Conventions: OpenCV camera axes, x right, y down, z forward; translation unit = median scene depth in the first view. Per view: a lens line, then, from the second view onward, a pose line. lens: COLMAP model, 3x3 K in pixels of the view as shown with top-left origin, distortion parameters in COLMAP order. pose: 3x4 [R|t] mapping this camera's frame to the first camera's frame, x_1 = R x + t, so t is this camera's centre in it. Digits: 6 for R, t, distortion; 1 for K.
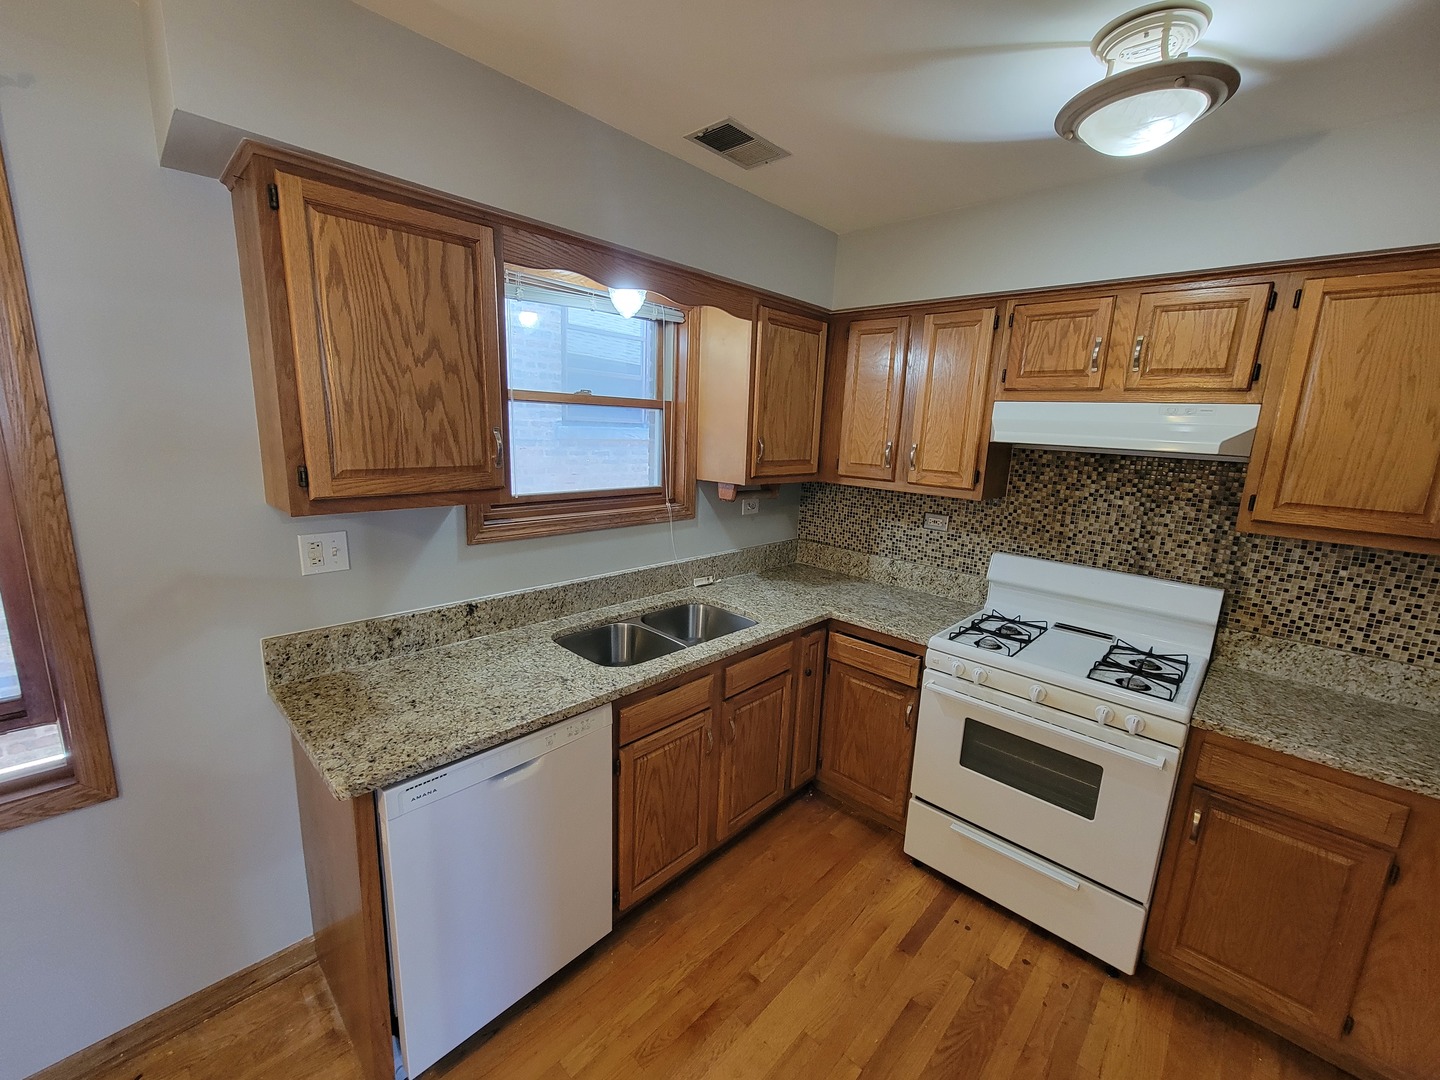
lens RADIAL K [[590.5, 0, 717.3], [0, 590.5, 541.0], [0, 0, 1]] dist [-0.002448, 0.001212]
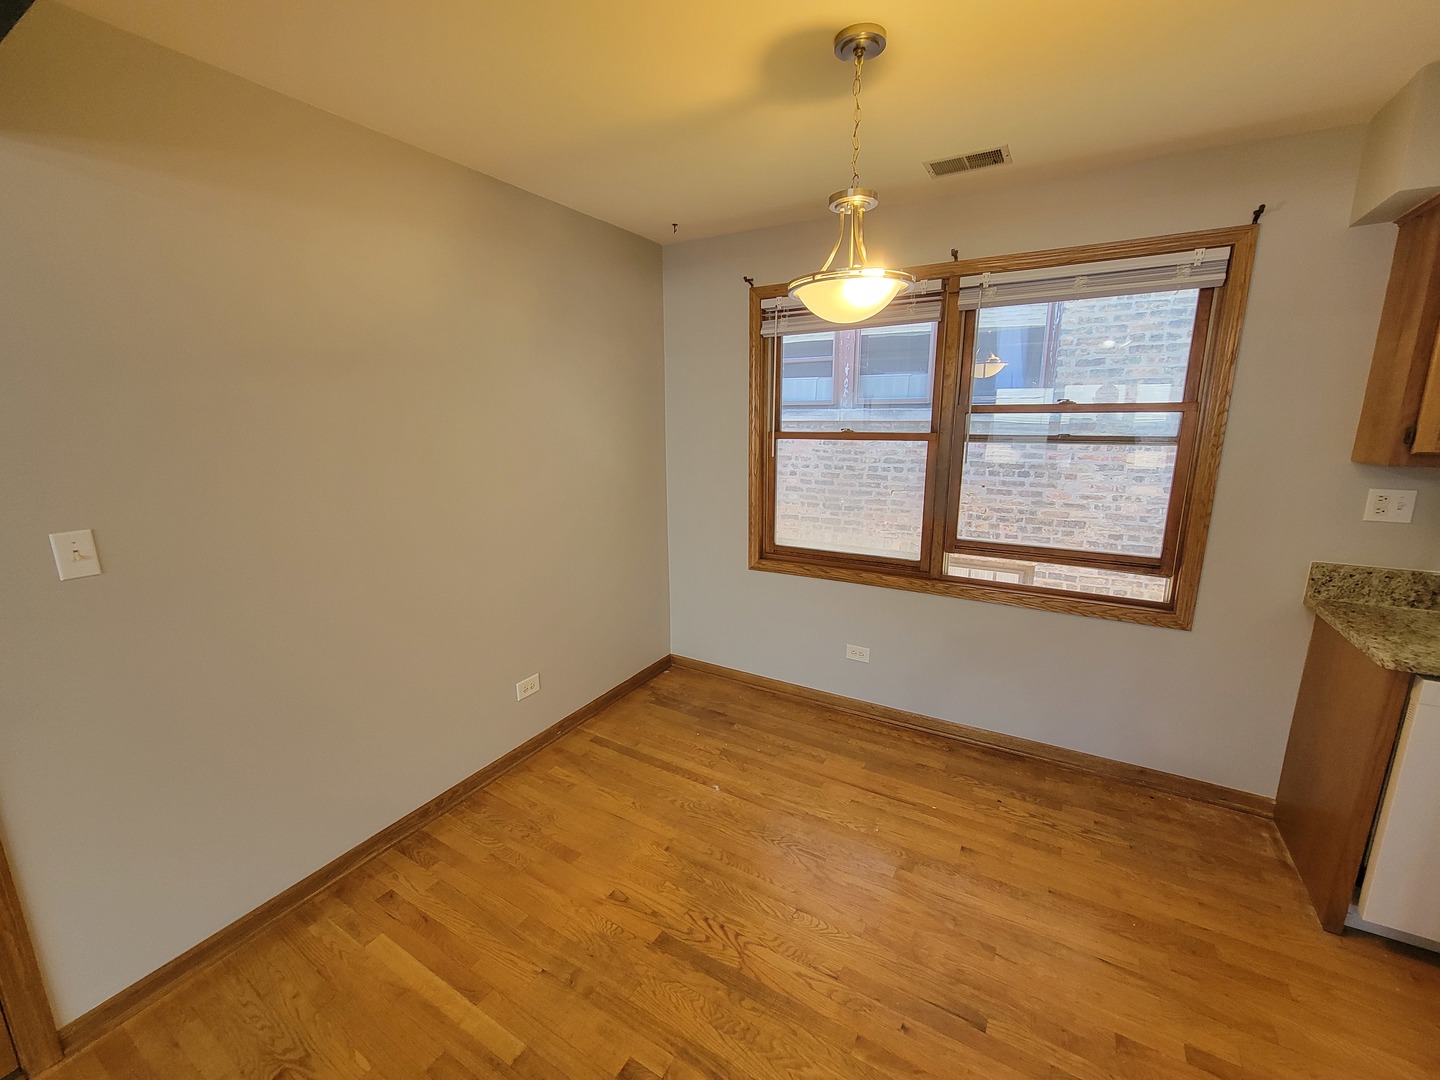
lens RADIAL K [[590.5, 0, 717.3], [0, 590.5, 541.0], [0, 0, 1]] dist [-0.002448, 0.001212]
pose [[0.228670, 0.165548, -0.959325, 0.202472], [-0.176276, 0.976186, 0.126439, 0.186968], [0.957412, 0.140193, 0.252407, -0.644260]]
